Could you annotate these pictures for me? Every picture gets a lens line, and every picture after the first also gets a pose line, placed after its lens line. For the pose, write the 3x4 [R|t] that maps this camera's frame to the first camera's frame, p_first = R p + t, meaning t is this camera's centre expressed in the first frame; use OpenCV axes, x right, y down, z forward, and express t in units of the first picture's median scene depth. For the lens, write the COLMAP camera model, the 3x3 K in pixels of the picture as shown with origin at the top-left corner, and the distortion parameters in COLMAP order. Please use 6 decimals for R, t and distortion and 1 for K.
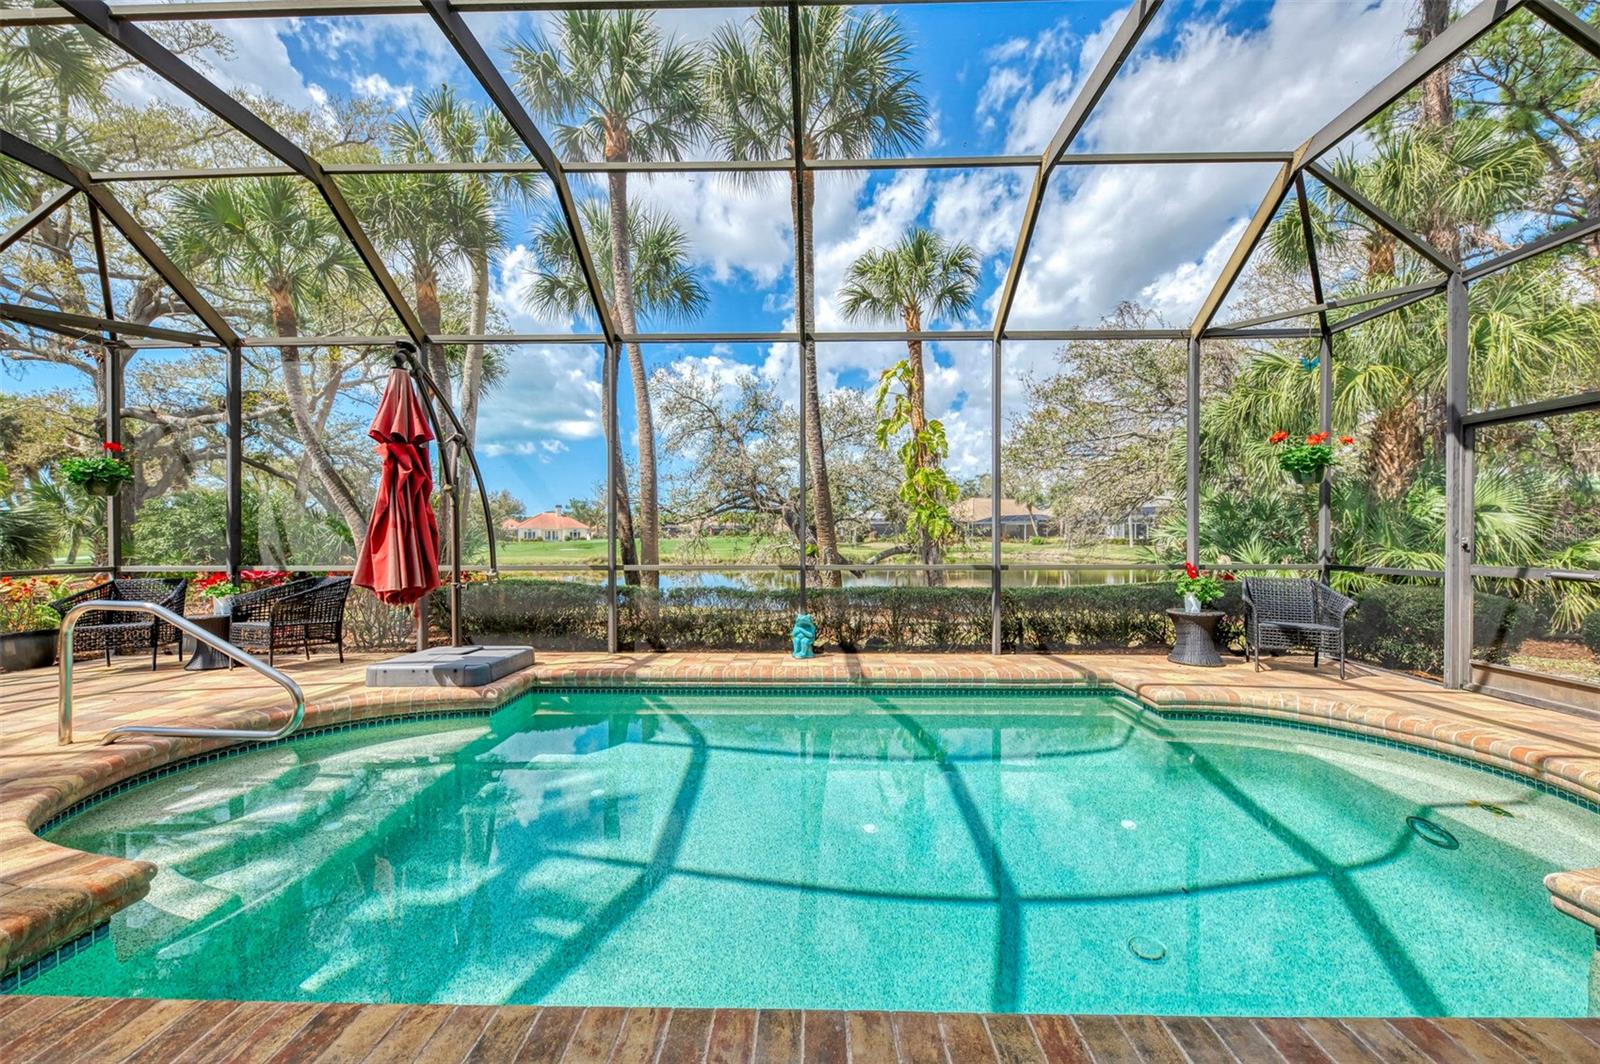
lens RADIAL K [[568.5, 0, 800.0], [0, 568.5, 532.0], [0, 0, 1]] dist [0.000011, 0.000001]
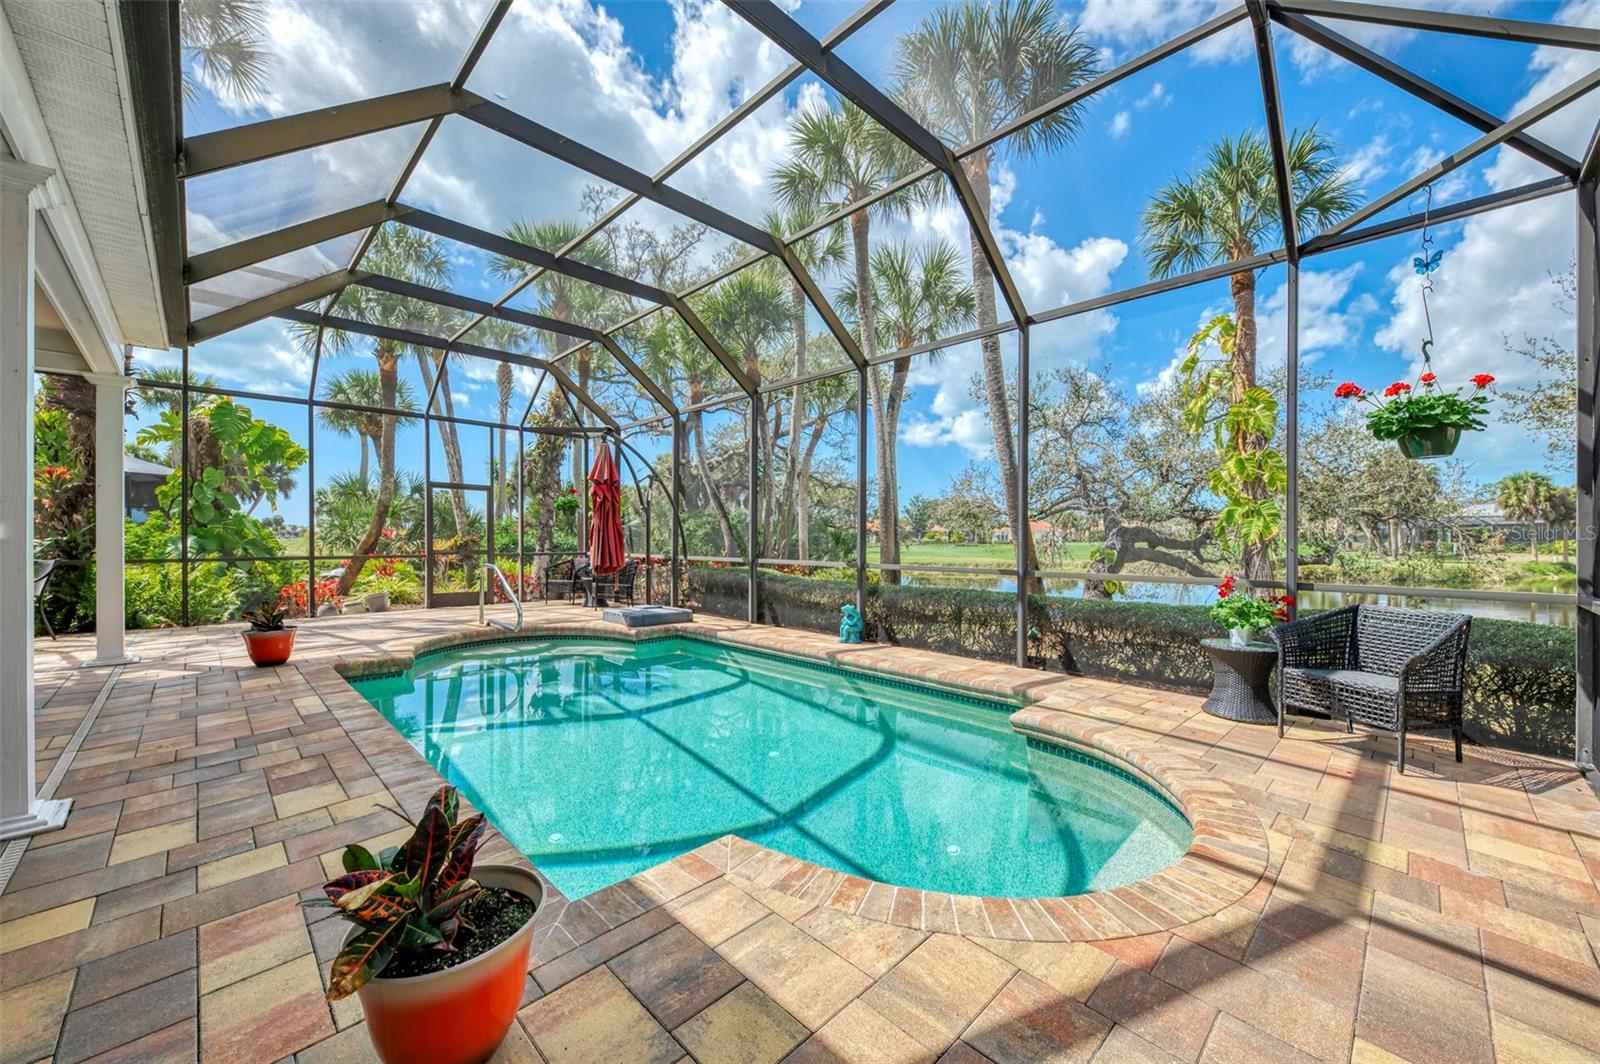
lens RADIAL K [[631.1, 0, 800.0], [0, 631.1, 532.0], [0, 0, 1]] dist [-0.000126, -0.000008]
pose [[0.733034, 0.005501, -0.680170, 0.807022], [-0.008234, 0.999966, -0.000786, -0.007089], [0.680142, 0.006177, 0.733054, -0.023637]]
